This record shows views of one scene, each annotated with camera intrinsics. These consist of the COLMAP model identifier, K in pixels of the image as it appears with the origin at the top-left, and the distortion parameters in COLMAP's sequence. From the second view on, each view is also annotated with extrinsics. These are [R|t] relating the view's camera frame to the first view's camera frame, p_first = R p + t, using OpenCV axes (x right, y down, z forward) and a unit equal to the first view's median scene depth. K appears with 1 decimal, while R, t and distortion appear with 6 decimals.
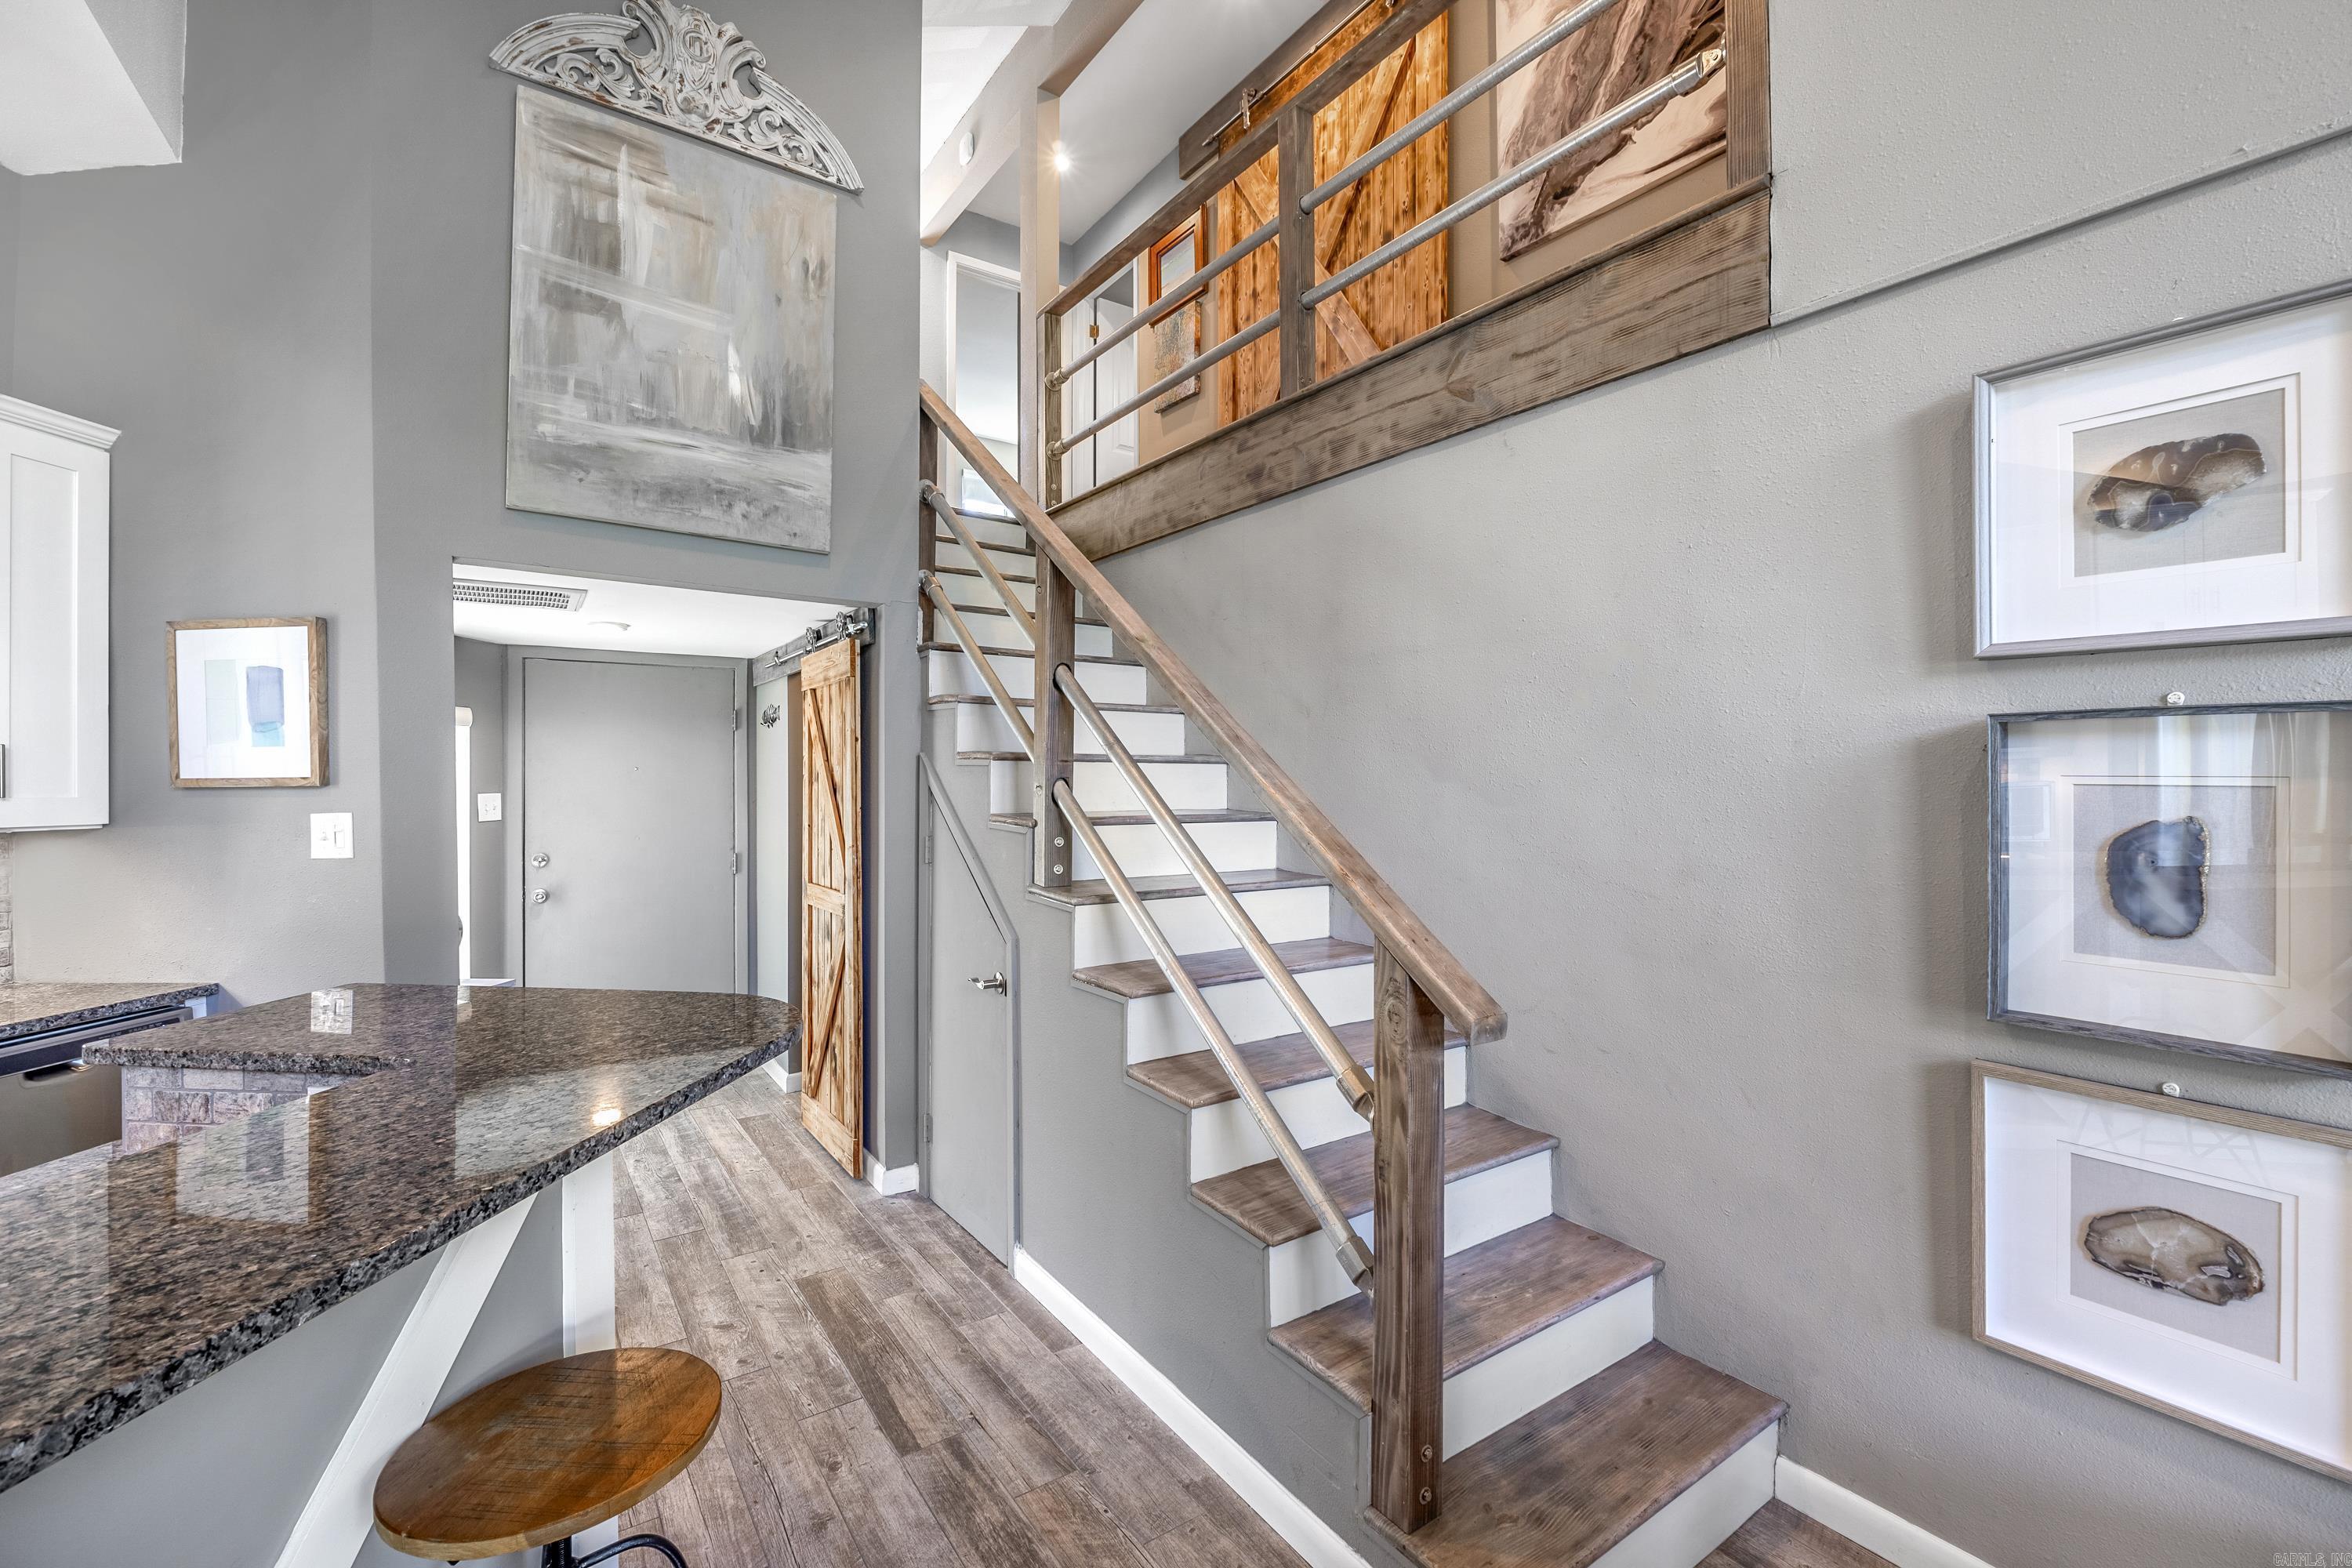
lens RADIAL K [[984.5, 0, 1184.1], [0, 984.5, 774.9], [0, 0, 1]] dist [-0.006726, -0.000988]
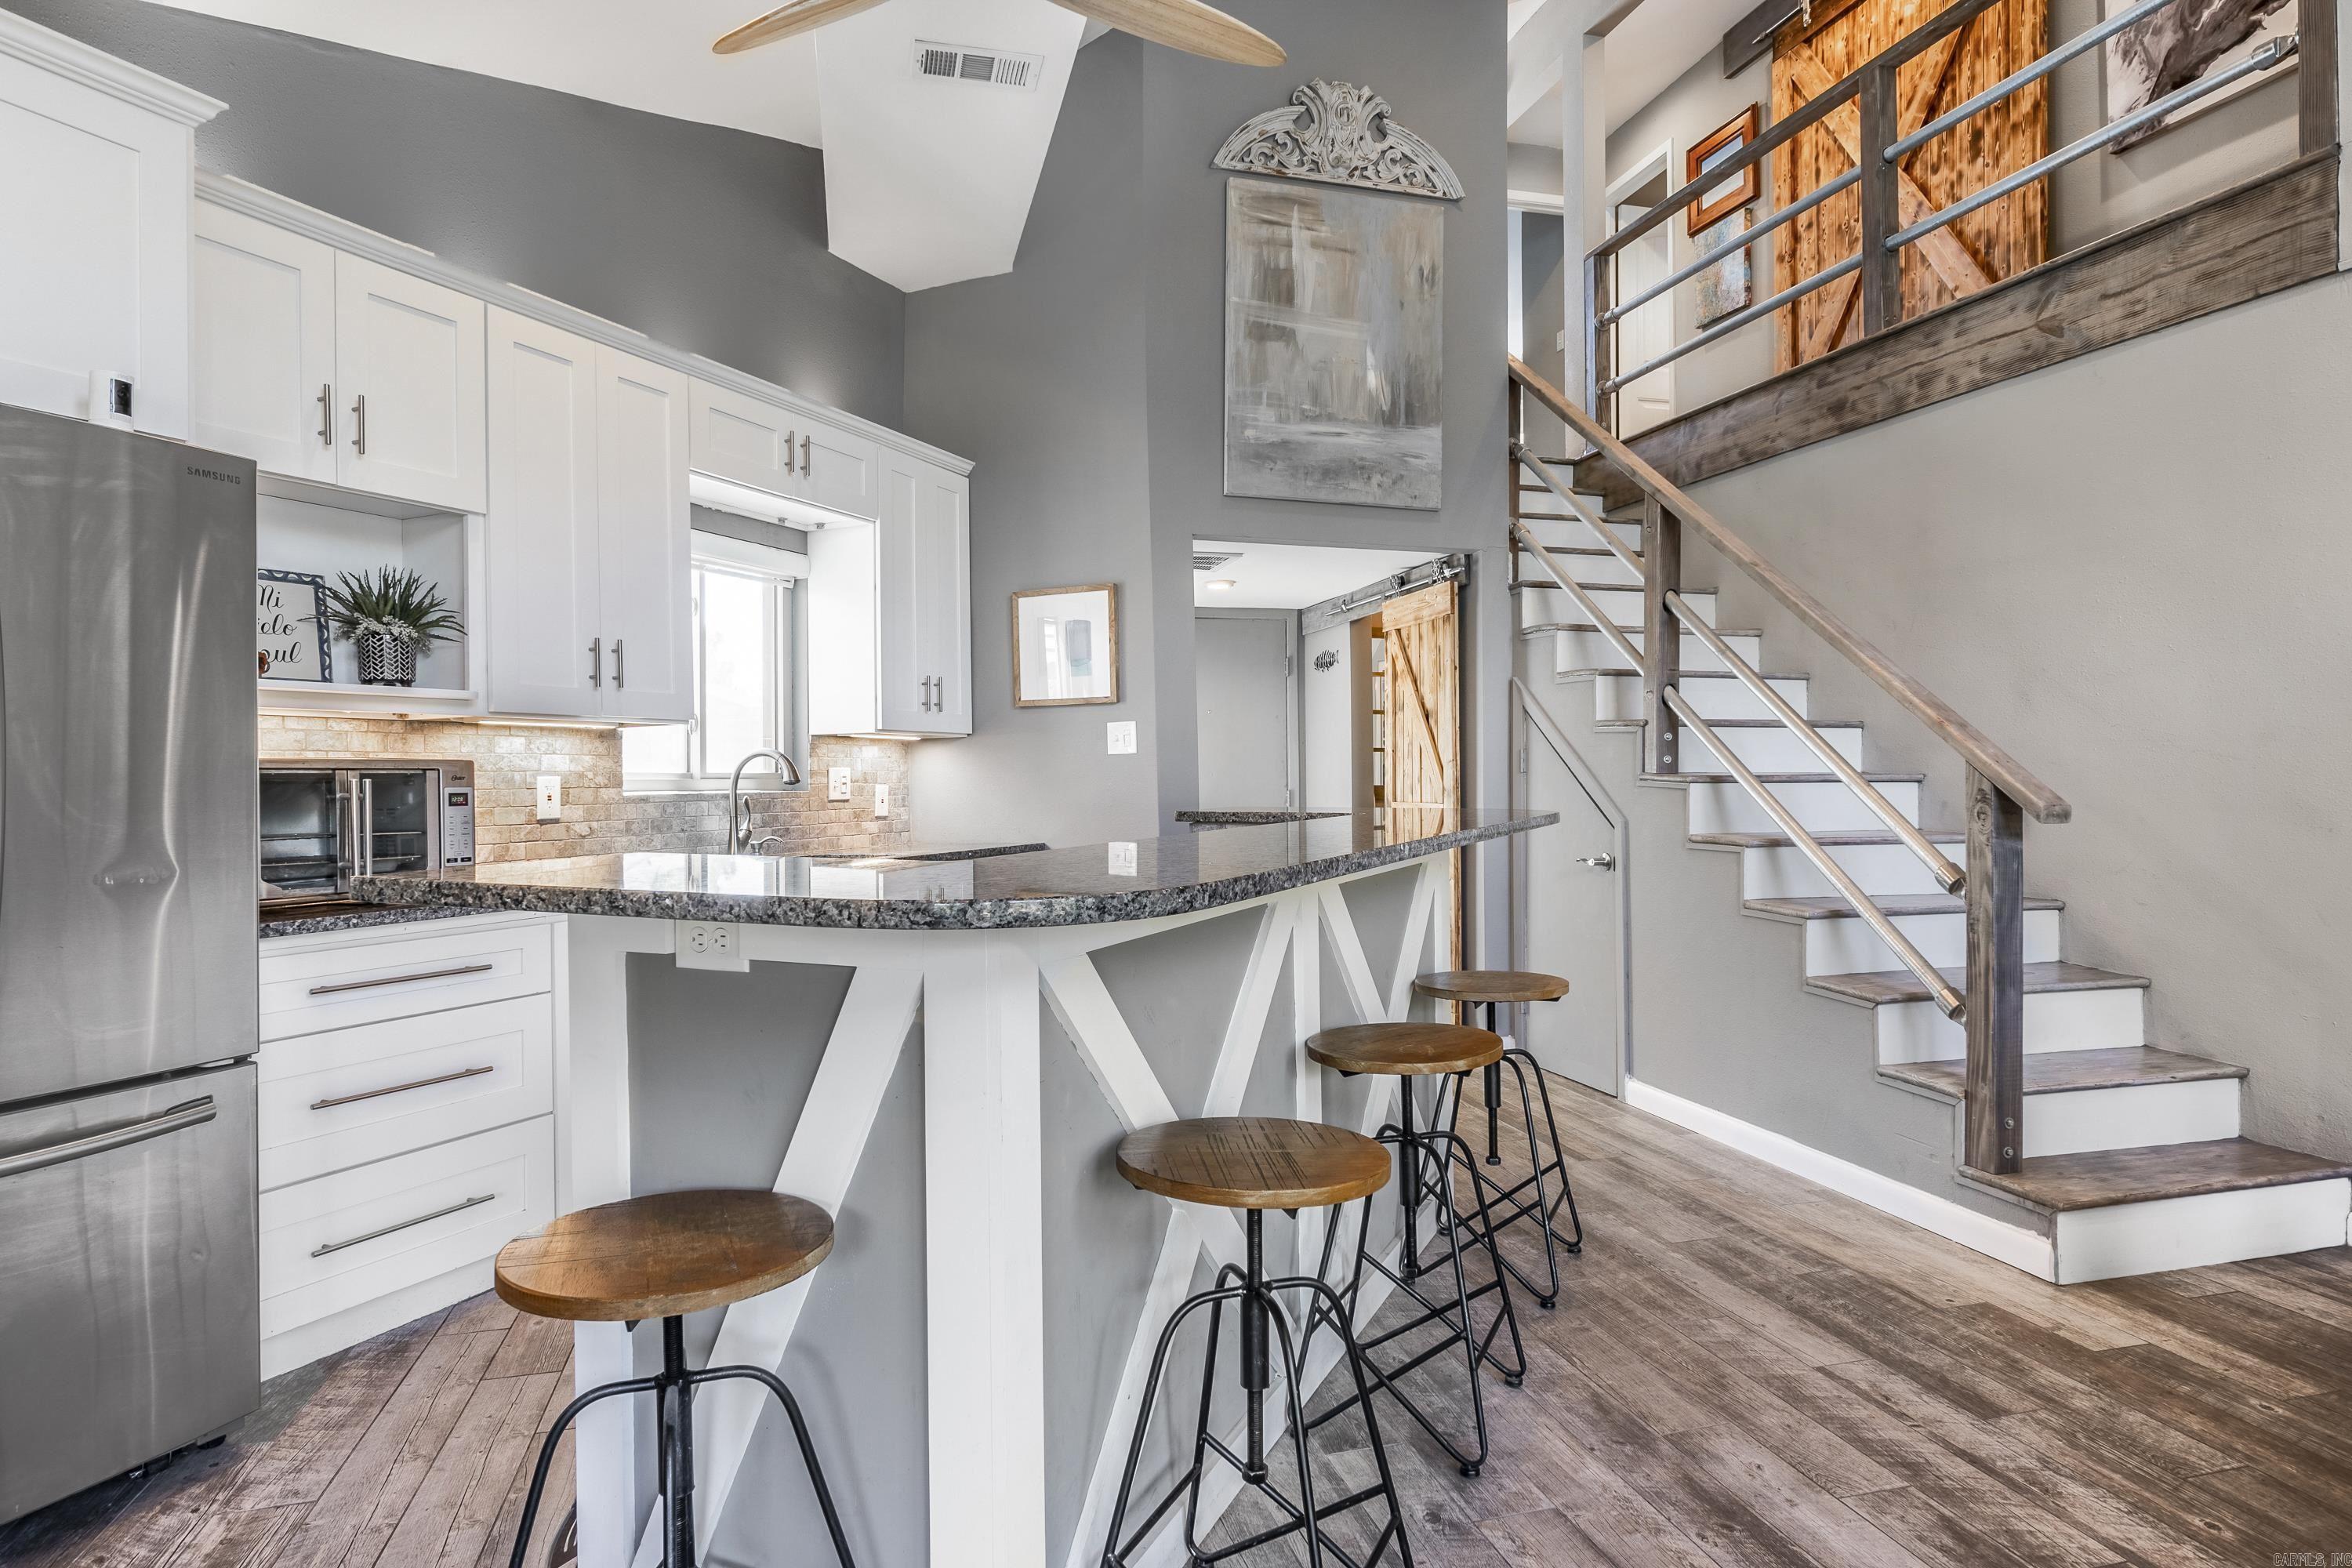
lens RADIAL K [[1313.1, 0, 1178.9], [0, 1313.1, 773.2], [0, 0, 1]] dist [-0.006021, 0.000239]
pose [[0.939591, -0.005207, -0.342260, -0.130321], [0.006038, 0.999981, 0.001364, 0.099236], [0.342246, -0.003348, 0.939604, -0.671521]]
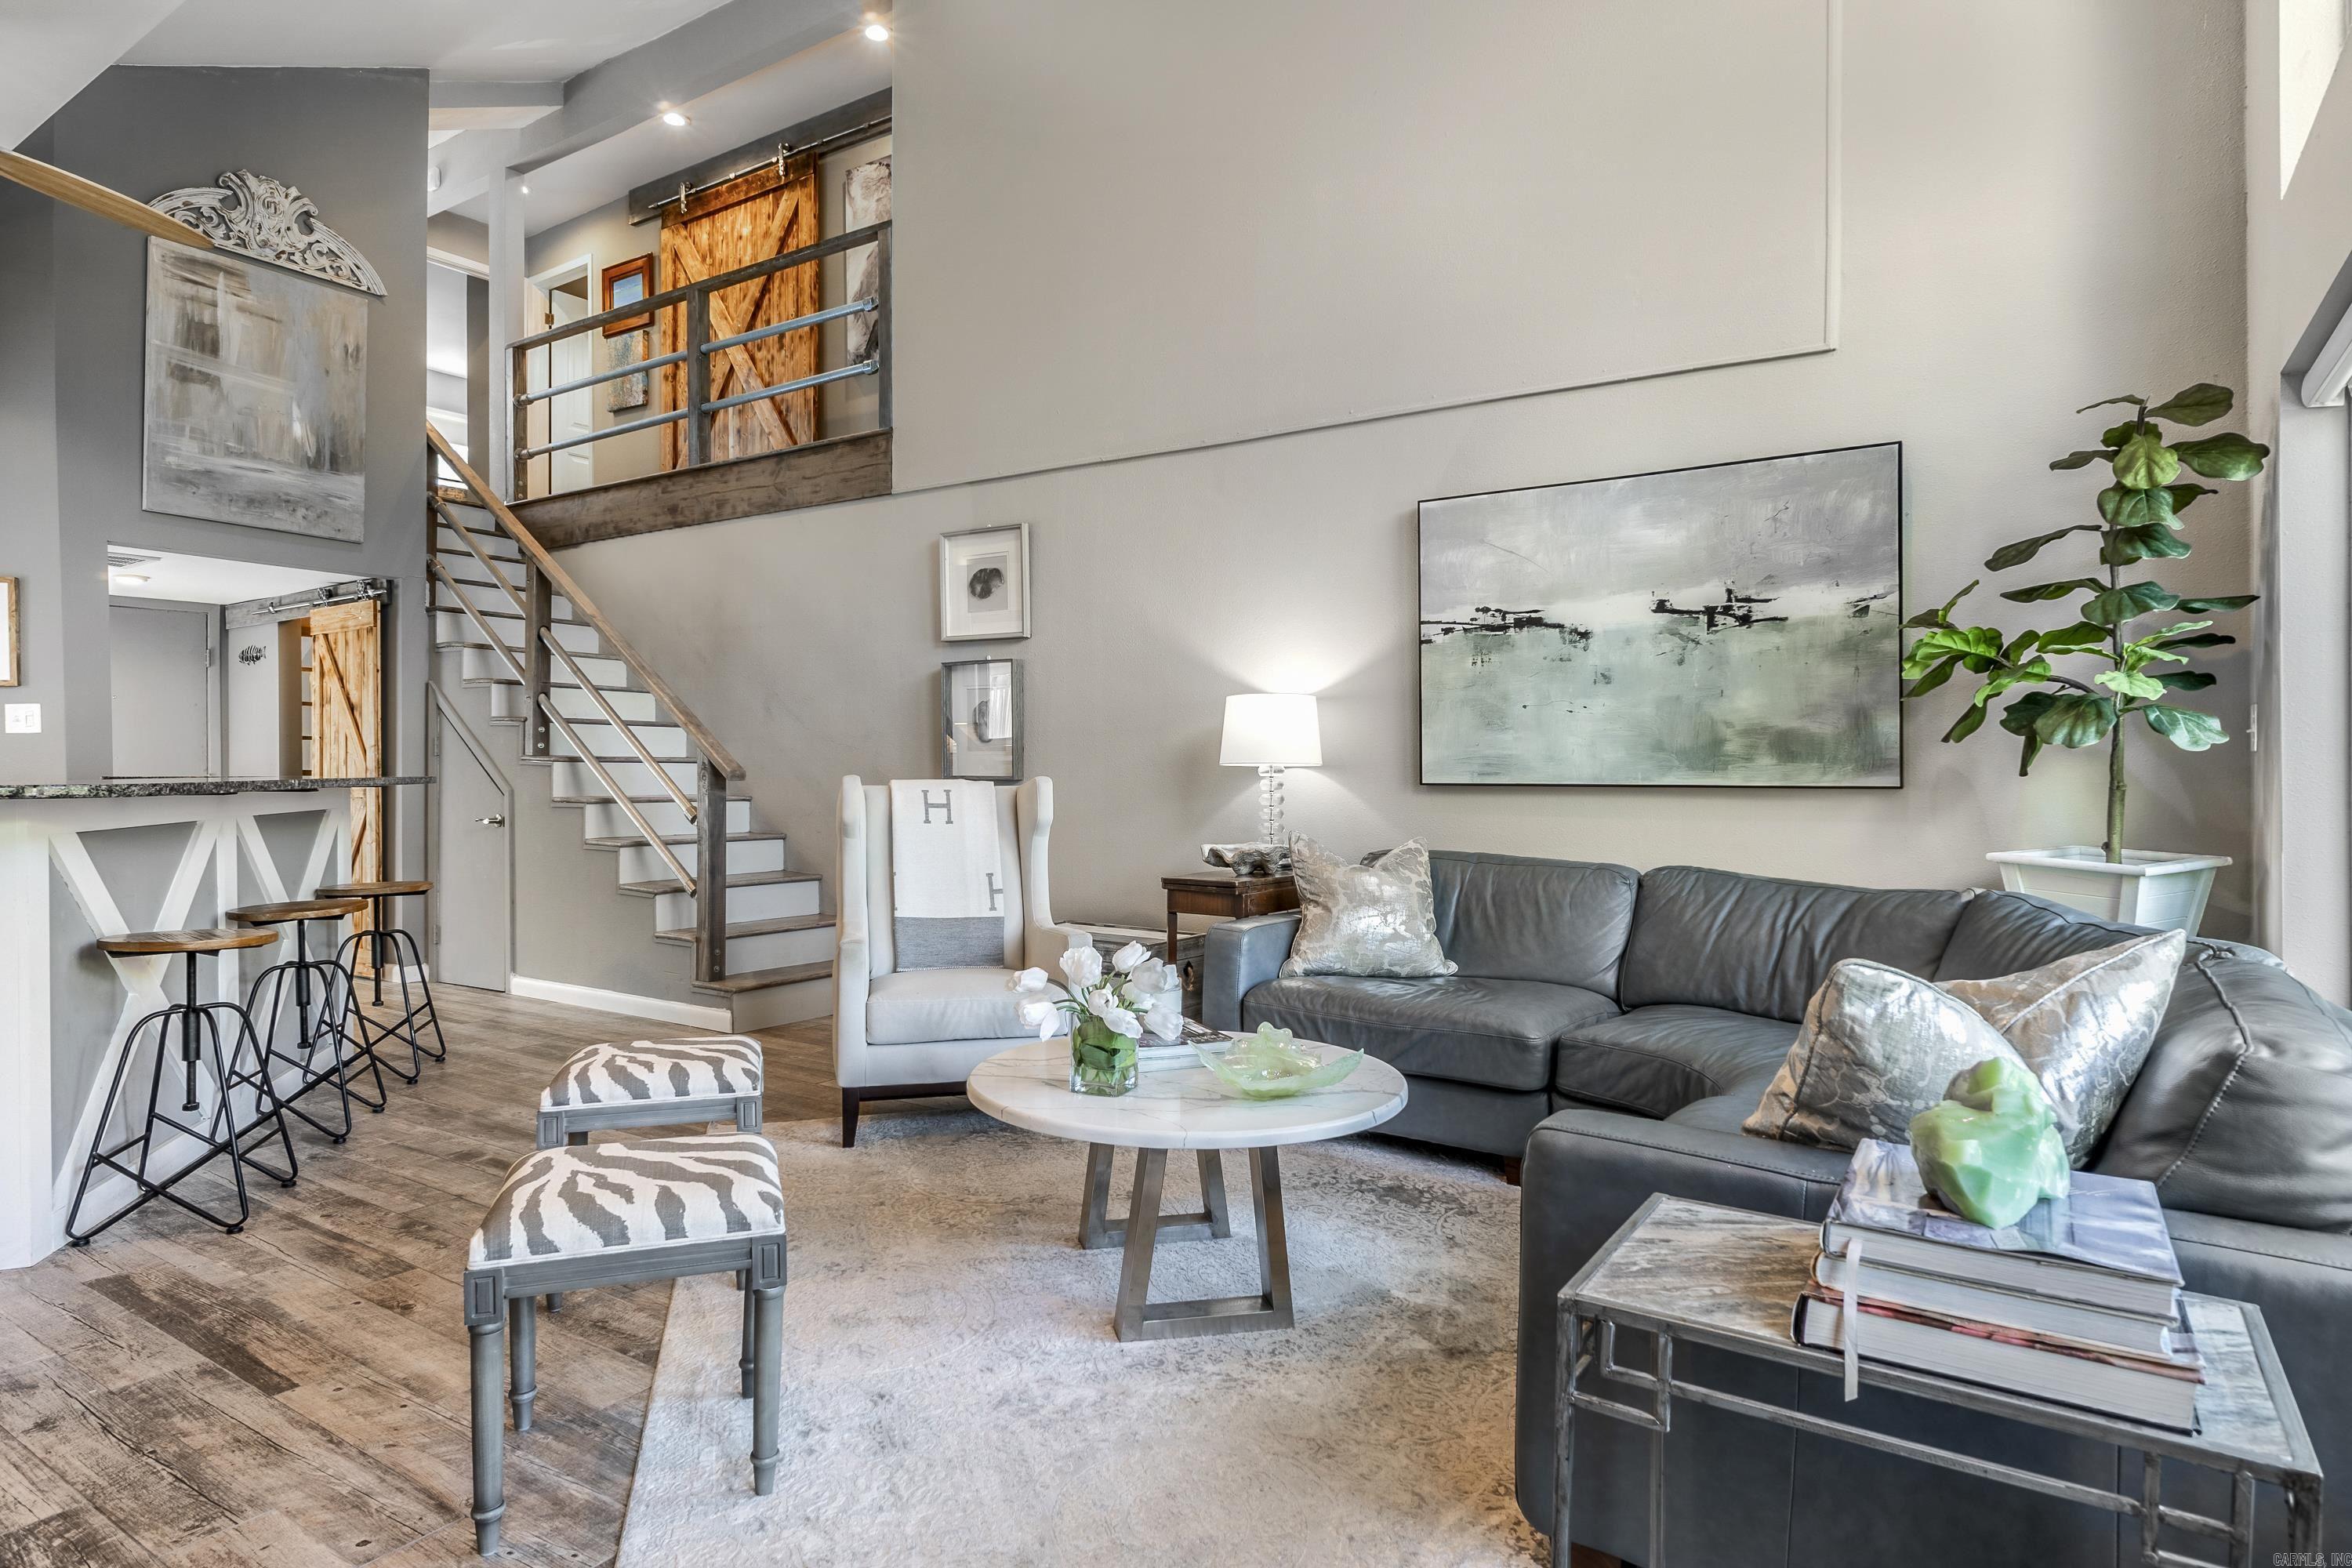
lens RADIAL K [[1313.1, 0, 1184.4], [0, 1313.1, 774.4], [0, 0, 1]] dist [-0.006021, 0.000239]
pose [[0.930198, -0.001164, 0.367056, 0.071608], [-0.000042, 0.999995, 0.003278, 0.128844], [-0.367058, -0.003064, 0.930193, -1.433541]]
